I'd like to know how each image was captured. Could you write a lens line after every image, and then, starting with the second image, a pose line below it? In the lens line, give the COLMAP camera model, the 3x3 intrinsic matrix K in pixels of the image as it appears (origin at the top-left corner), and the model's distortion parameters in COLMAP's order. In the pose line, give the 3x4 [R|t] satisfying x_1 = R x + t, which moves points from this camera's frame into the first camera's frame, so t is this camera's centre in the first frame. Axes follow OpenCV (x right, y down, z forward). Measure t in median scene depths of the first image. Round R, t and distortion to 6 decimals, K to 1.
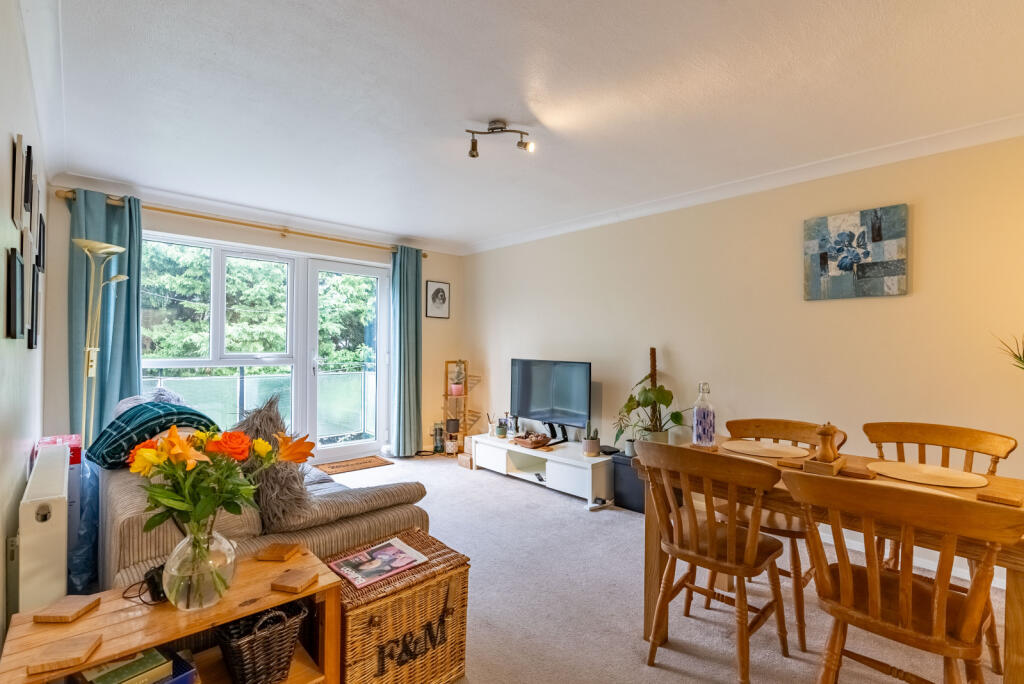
lens RADIAL K [[475.8, 0, 512.3], [0, 475.8, 345.3], [0, 0, 1]] dist [-0.010819, 0.001874]
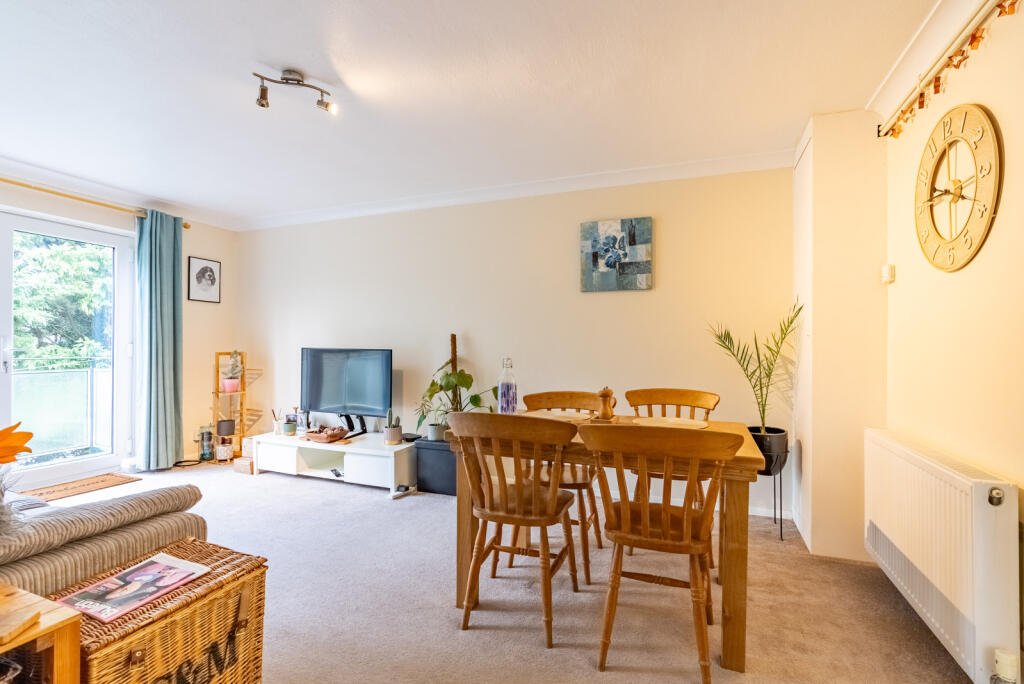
lens RADIAL K [[470.9, 0, 517.4], [0, 470.9, 344.7], [0, 0, 1]] dist [-0.011476, 0.004332]
pose [[0.902634, -0.002304, 0.430403, -0.020509], [0.001351, 0.999996, 0.002518, 0.026105], [-0.430407, -0.001692, 0.902633, 0.014568]]
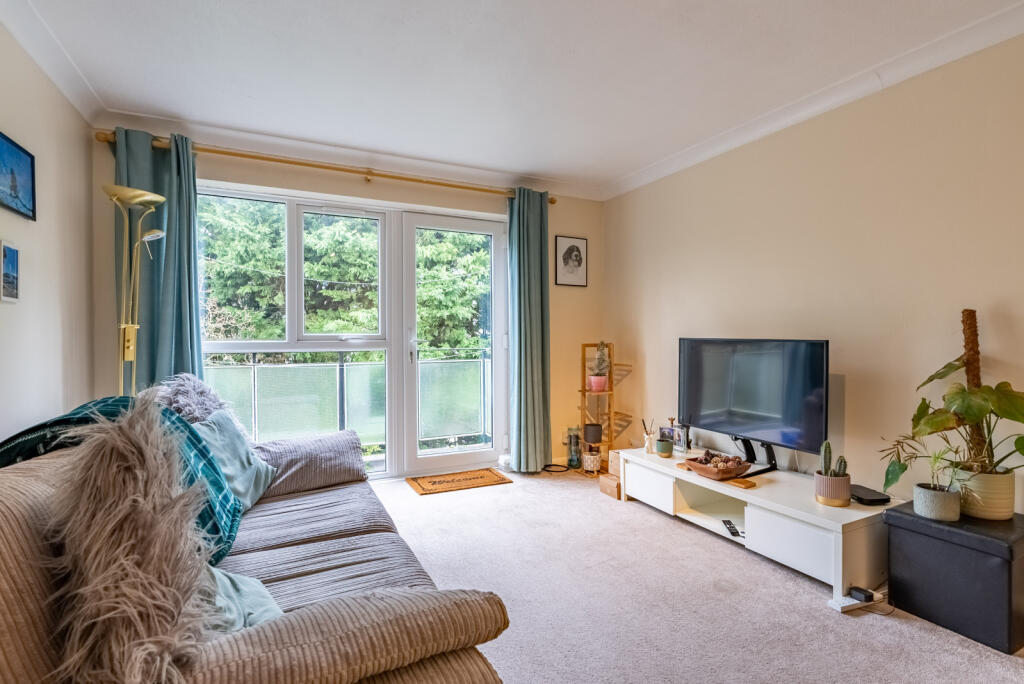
lens RADIAL K [[507.4, 0, 512.0], [0, 507.4, 342.0], [0, 0, 1]] dist [-0.000152, 0.000180]
pose [[0.956556, -0.007989, -0.291440, -0.023493], [0.012071, 0.999853, 0.012213, 0.028232], [0.291300, -0.015201, 0.956511, 0.326319]]
